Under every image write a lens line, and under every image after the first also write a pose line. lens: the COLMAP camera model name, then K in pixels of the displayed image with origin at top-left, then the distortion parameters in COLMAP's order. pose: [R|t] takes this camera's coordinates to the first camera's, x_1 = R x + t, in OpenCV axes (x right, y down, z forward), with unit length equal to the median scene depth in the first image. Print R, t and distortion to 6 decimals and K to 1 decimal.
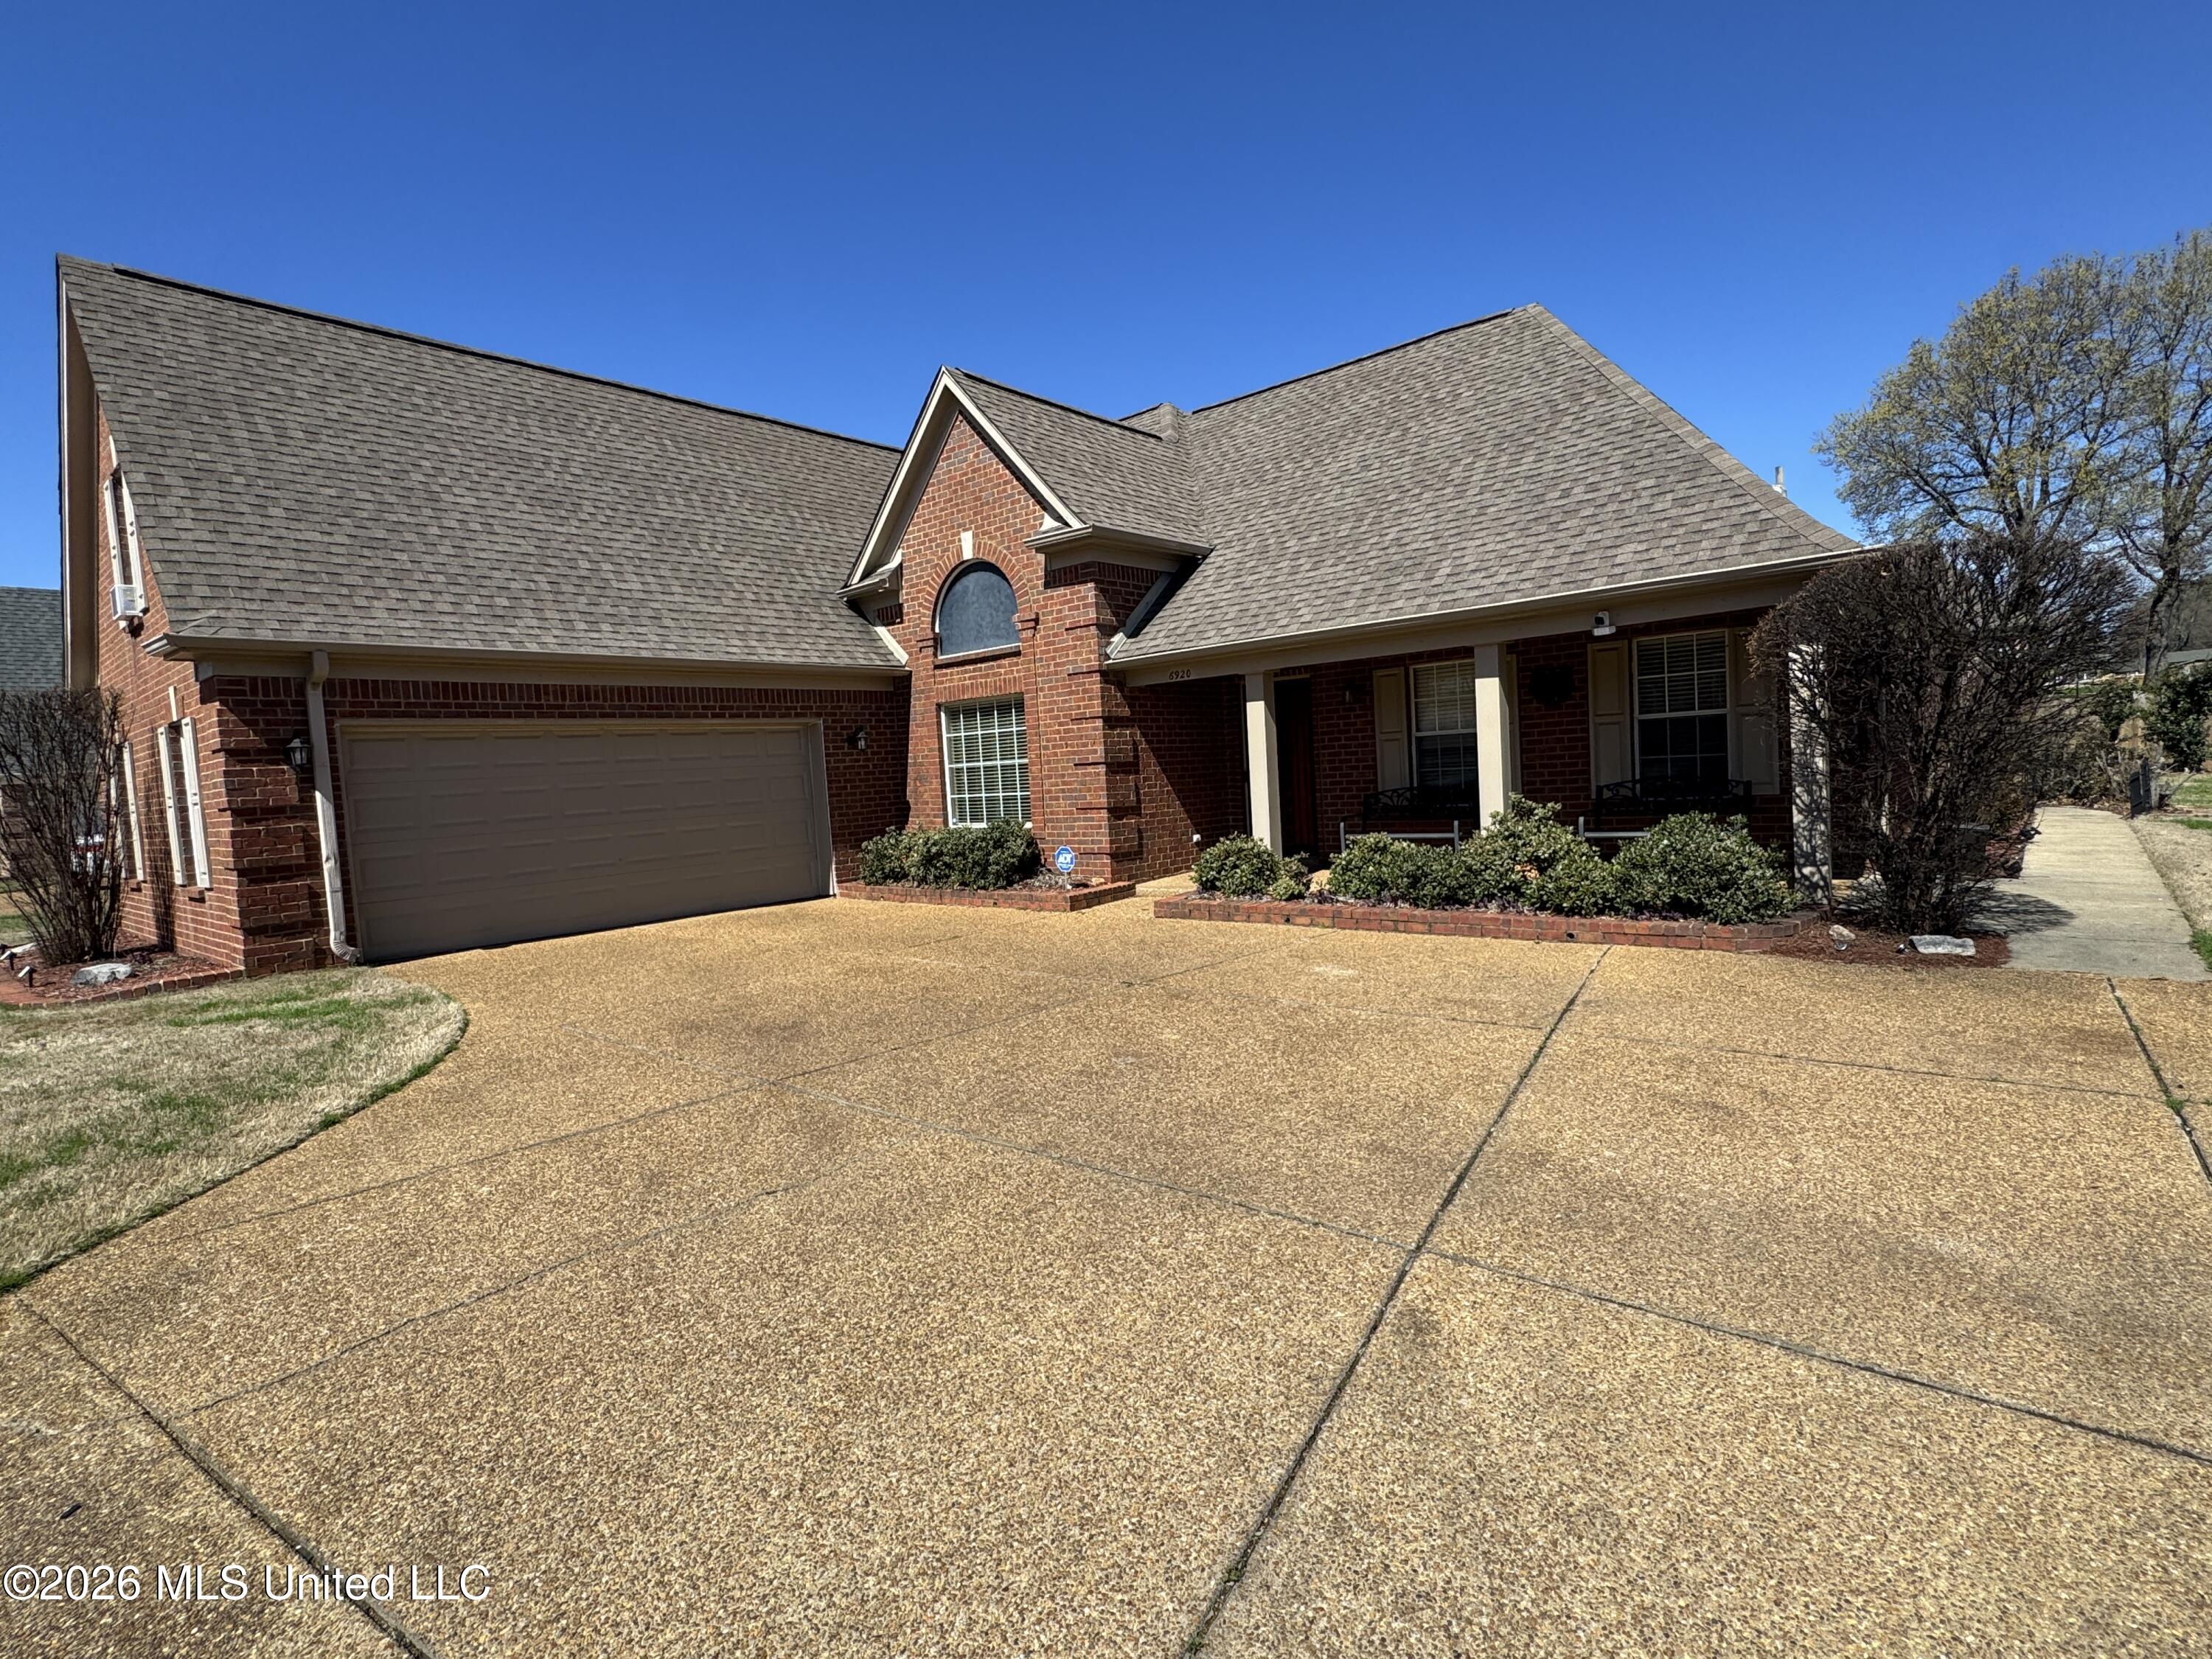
lens RADIAL K [[1090.1, 0, 1106.0], [0, 1090.1, 829.5], [0, 0, 1]] dist [-0.001137, -0.000083]
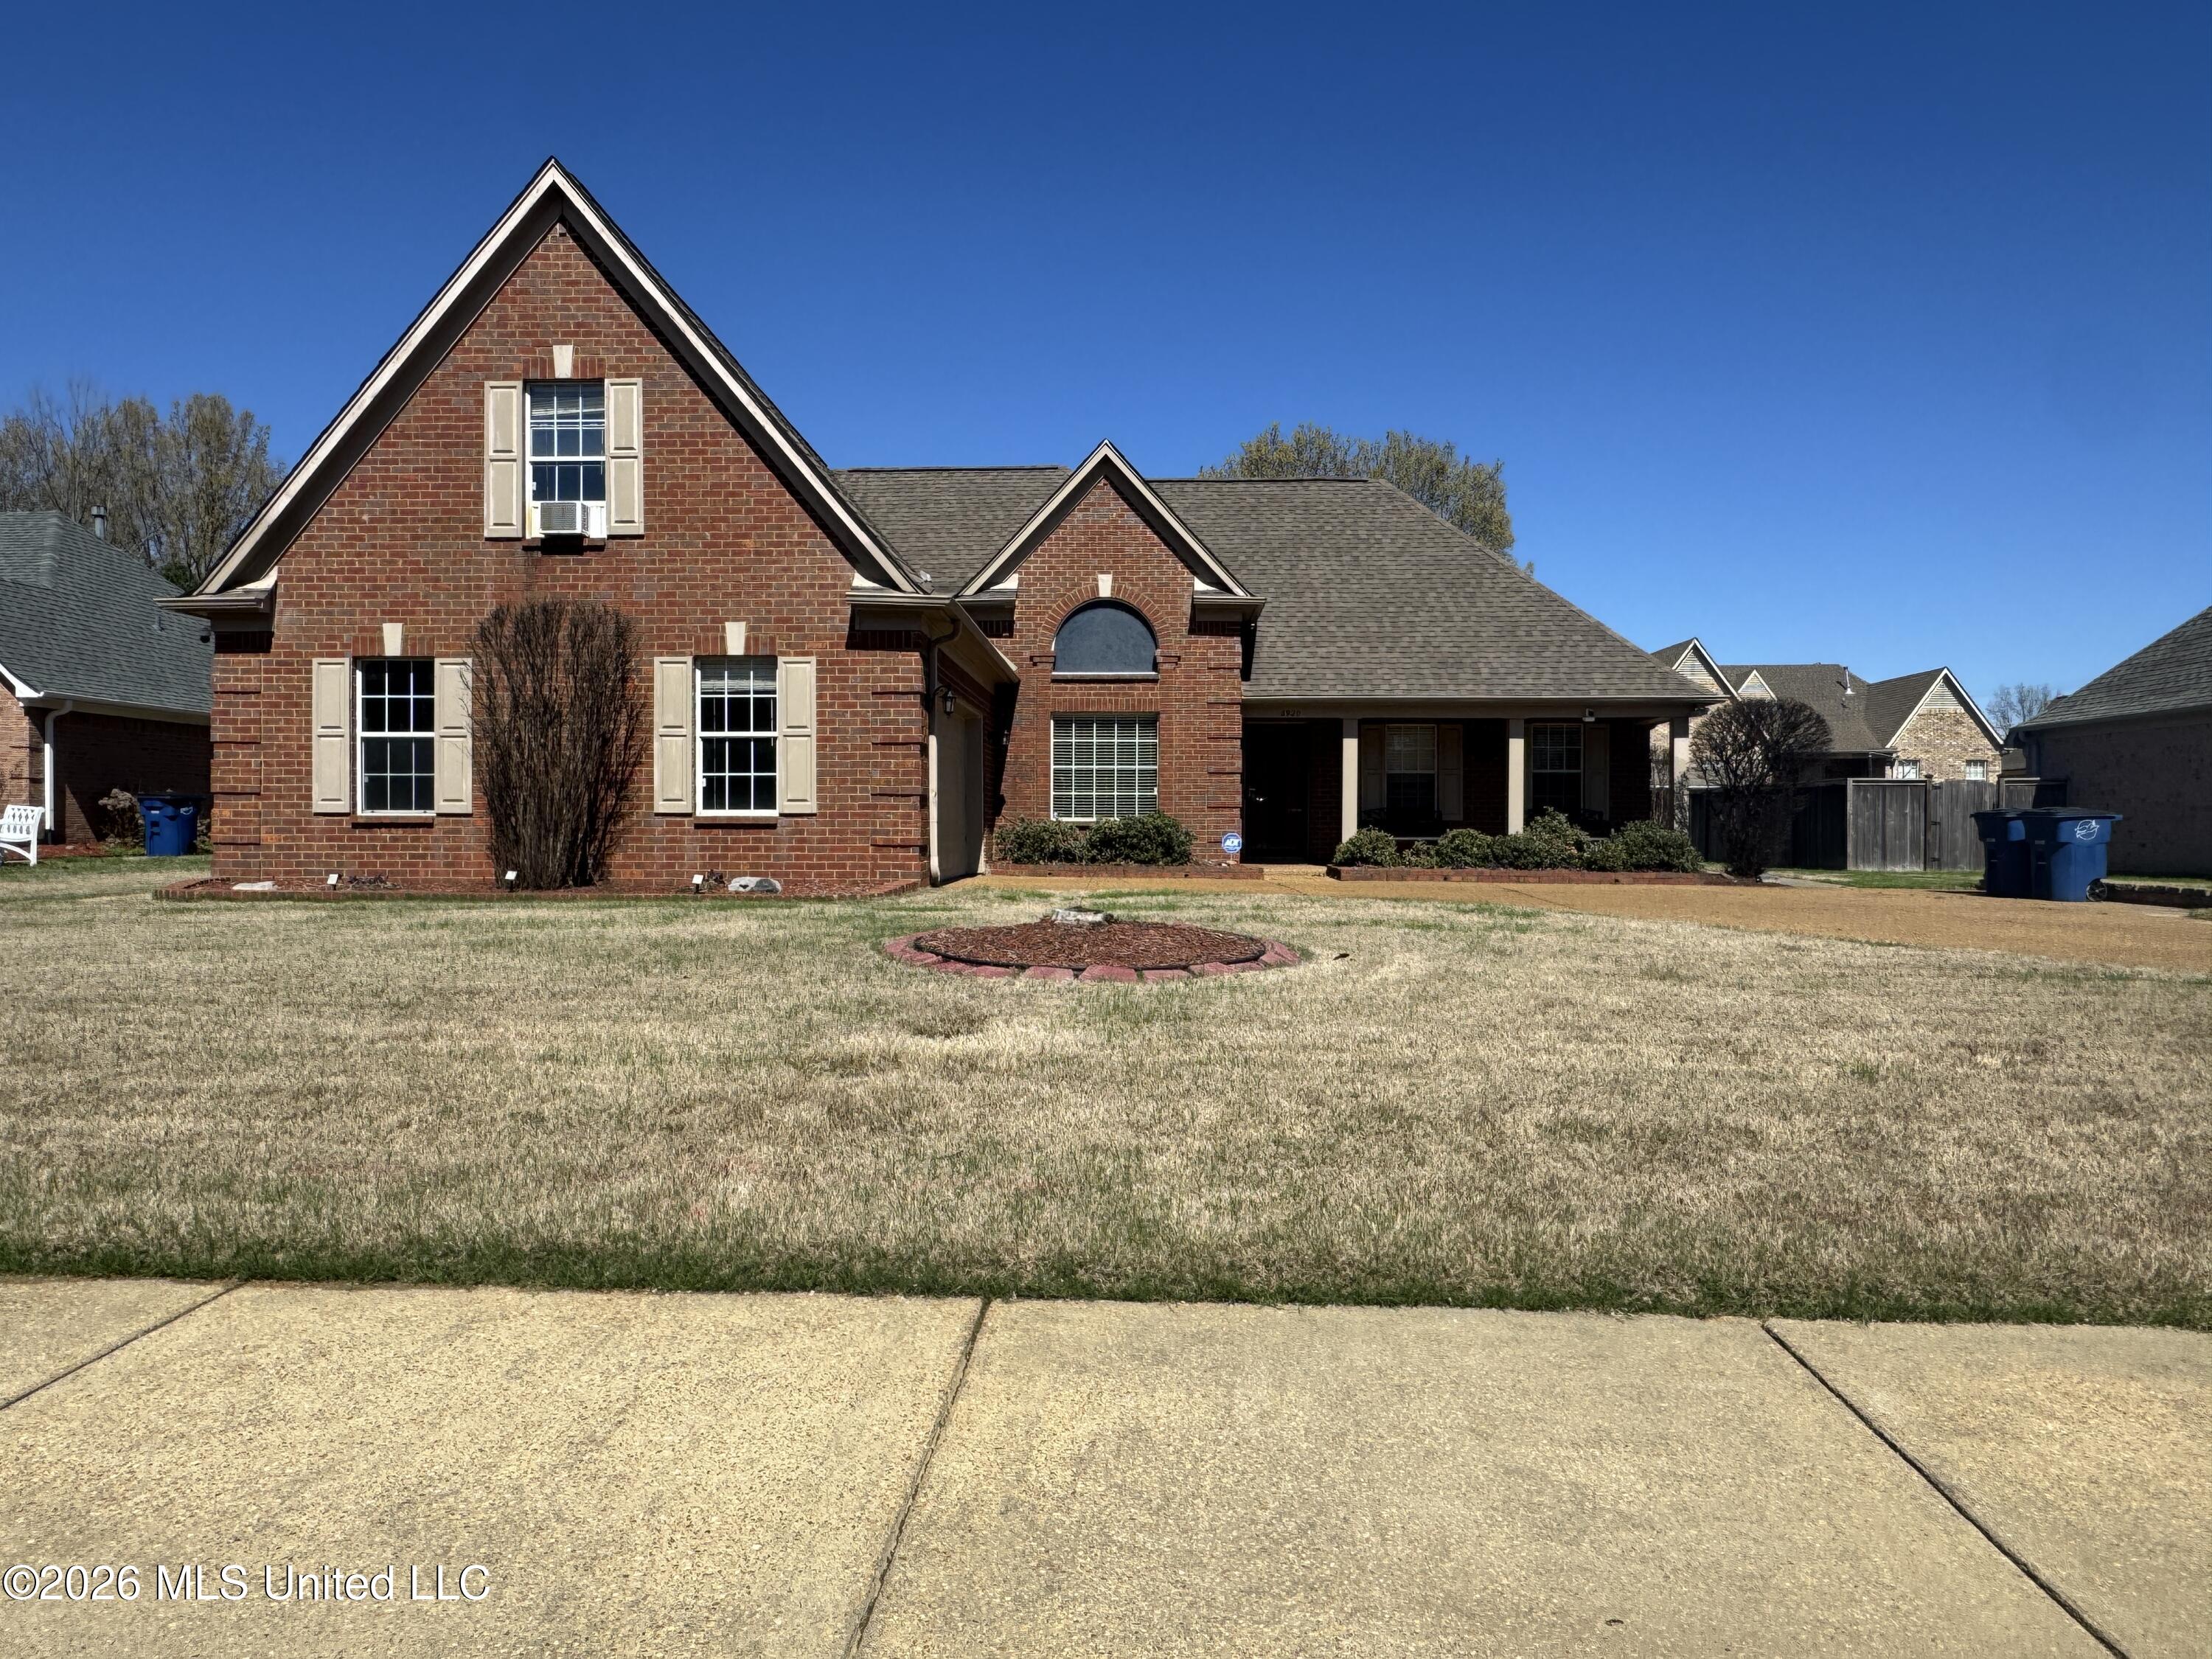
lens RADIAL K [[1498.1, 0, 1106.0], [0, 1498.1, 829.5], [0, 0, 1]] dist [-0.001896, -0.001338]
pose [[0.773972, 0.056228, 0.630718, -1.231192], [-0.014819, 0.997385, -0.070730, 0.133703], [-0.633046, 0.045397, 0.772782, -0.286006]]
